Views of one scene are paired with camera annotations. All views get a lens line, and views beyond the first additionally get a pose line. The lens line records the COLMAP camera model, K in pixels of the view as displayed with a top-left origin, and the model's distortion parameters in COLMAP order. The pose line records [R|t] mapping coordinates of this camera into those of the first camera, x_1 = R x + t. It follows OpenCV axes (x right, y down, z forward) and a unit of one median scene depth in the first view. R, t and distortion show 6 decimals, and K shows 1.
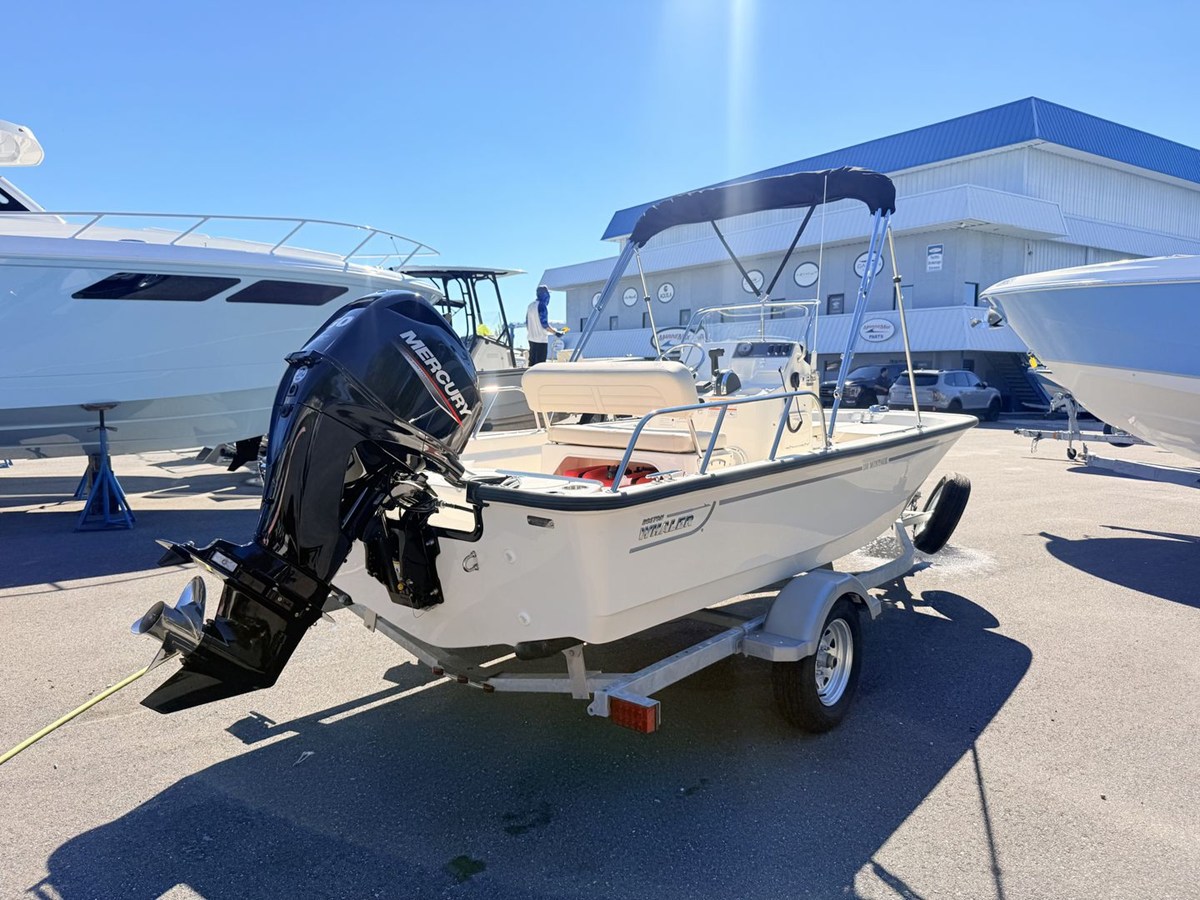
lens RADIAL K [[836.4, 0, 600.0], [0, 836.4, 450.0], [0, 0, 1]] dist [0.109499, -0.179235]
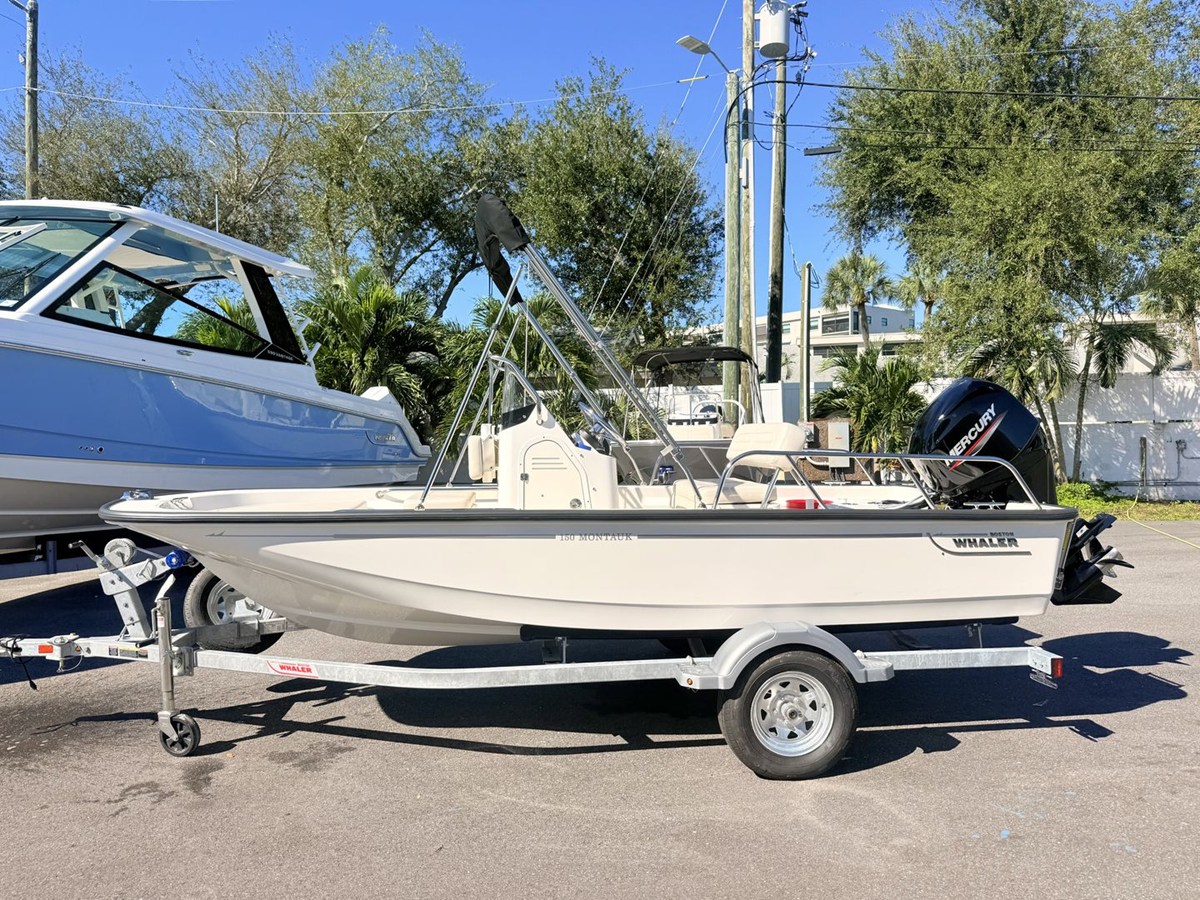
lens RADIAL K [[836.4, 0, 600.0], [0, 836.4, 450.0], [0, 0, 1]] dist [0.109499, -0.179235]
pose [[-0.711834, -0.006199, 0.702320, -0.456404], [0.076196, 0.993378, 0.085996, -0.128224], [-0.698202, 0.114728, -0.706648, 1.371284]]
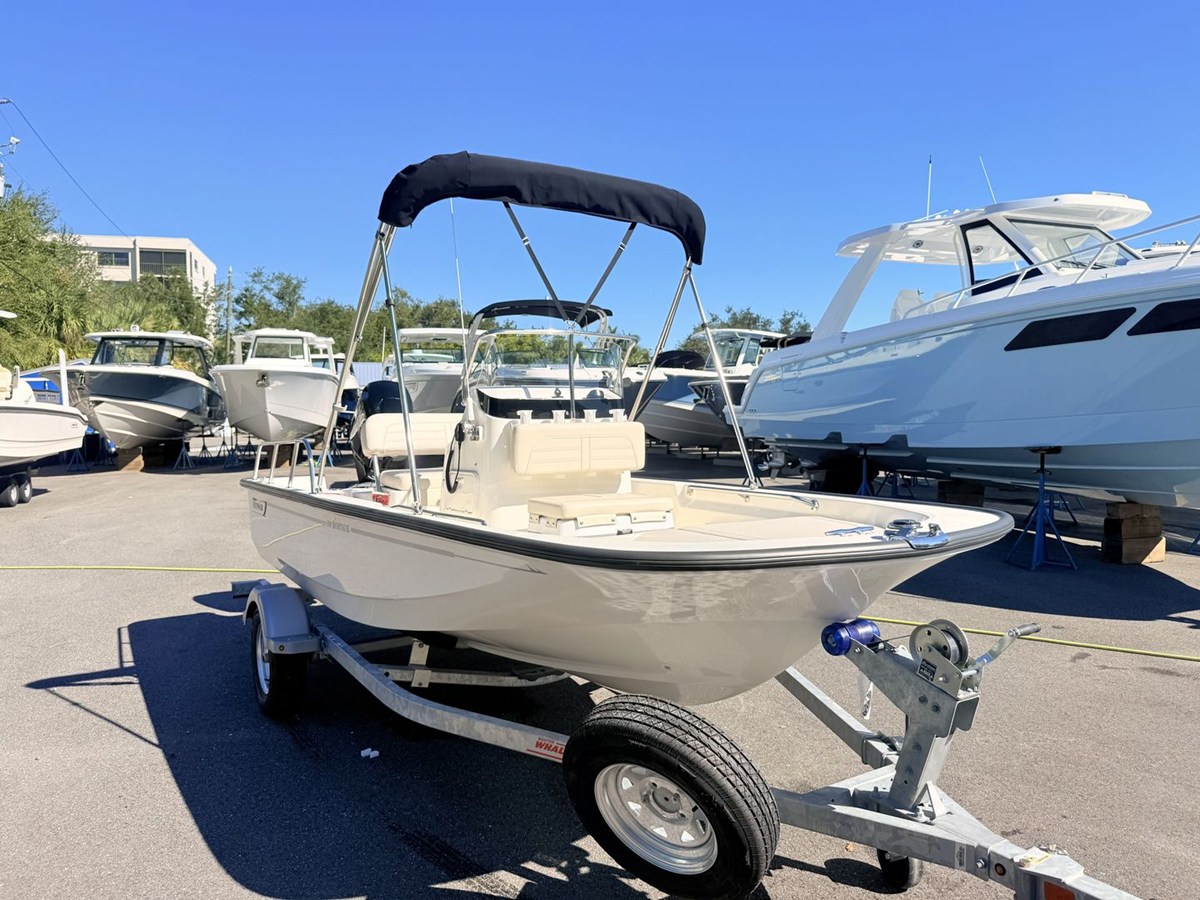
lens RADIAL K [[836.4, 0, 600.0], [0, 836.4, 450.0], [0, 0, 1]] dist [0.109499, -0.179235]
pose [[-0.309643, 0.039431, -0.950035, 0.787241], [-0.082531, 0.994254, 0.068166, -0.106969], [0.947264, 0.099515, -0.304610, 1.106782]]
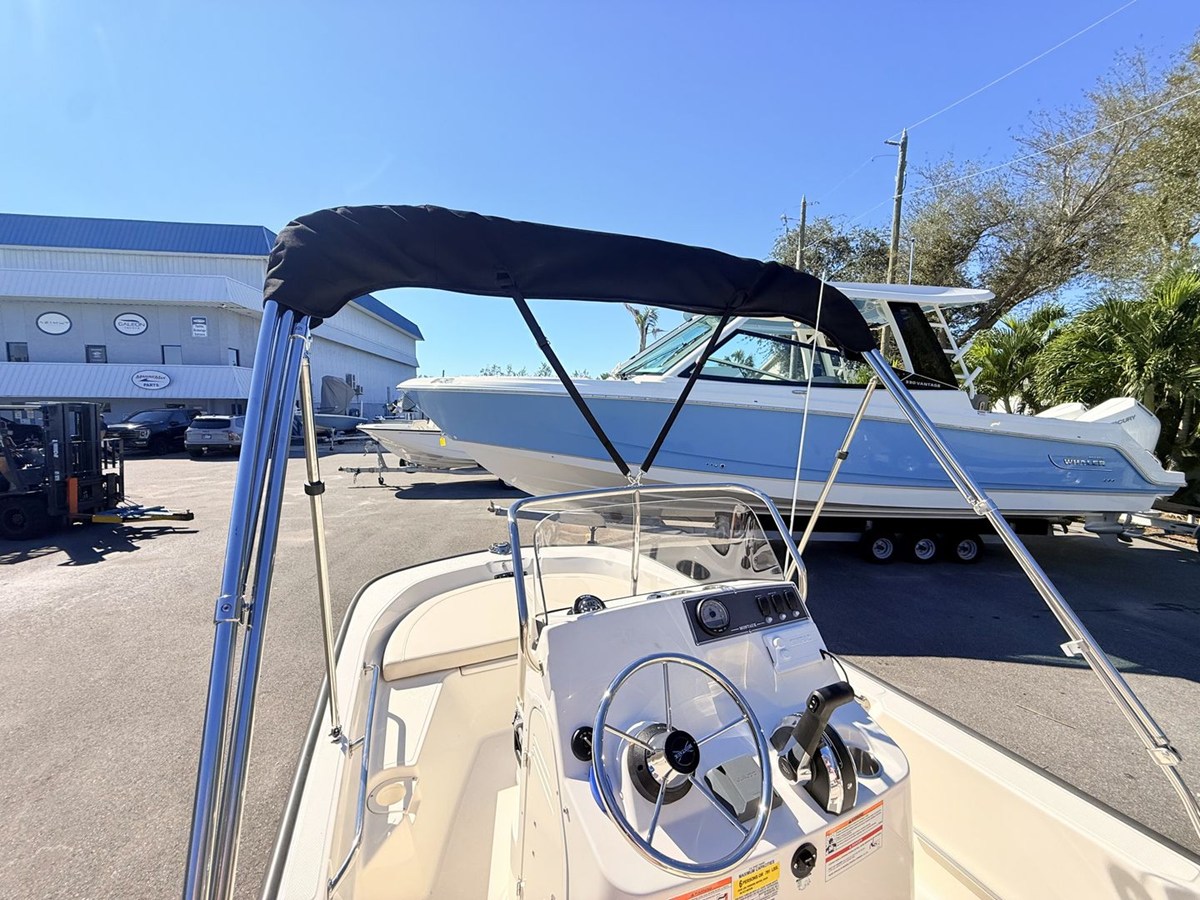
lens RADIAL K [[477.9, 0, 600.0], [0, 477.9, 450.0], [0, 0, 1]] dist [-0.000774, 0.000155]
pose [[0.440809, -0.085631, 0.893507, -0.057223], [0.078448, 0.995305, 0.056685, -0.188544], [-0.894166, 0.045107, 0.445457, 0.784535]]
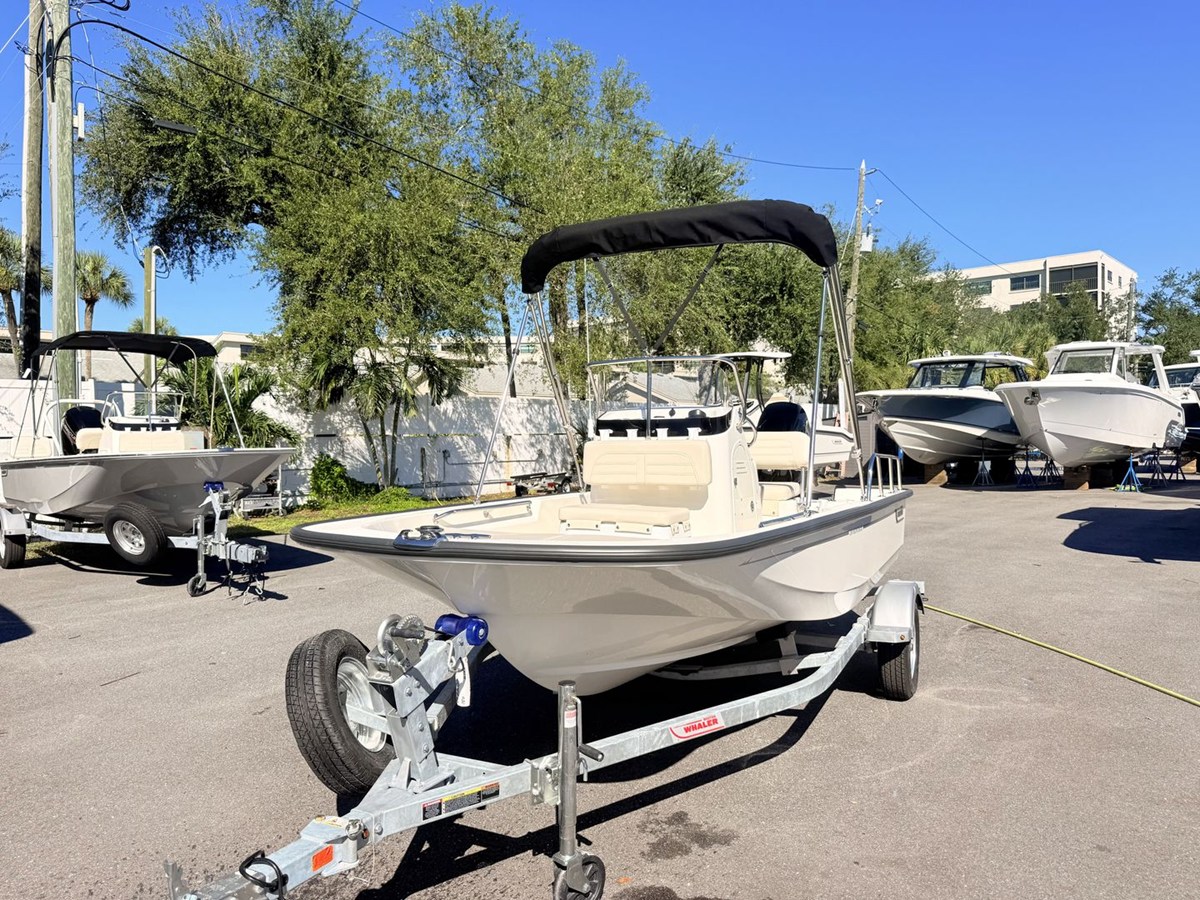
lens RADIAL K [[836.4, 0, 600.0], [0, 836.4, 450.0], [0, 0, 1]] dist [0.109499, -0.179235]
pose [[-0.971165, 0.006135, -0.238328, 0.384725], [-0.019135, 0.994438, 0.103570, -0.147529], [0.237638, 0.105144, -0.965646, 1.575945]]
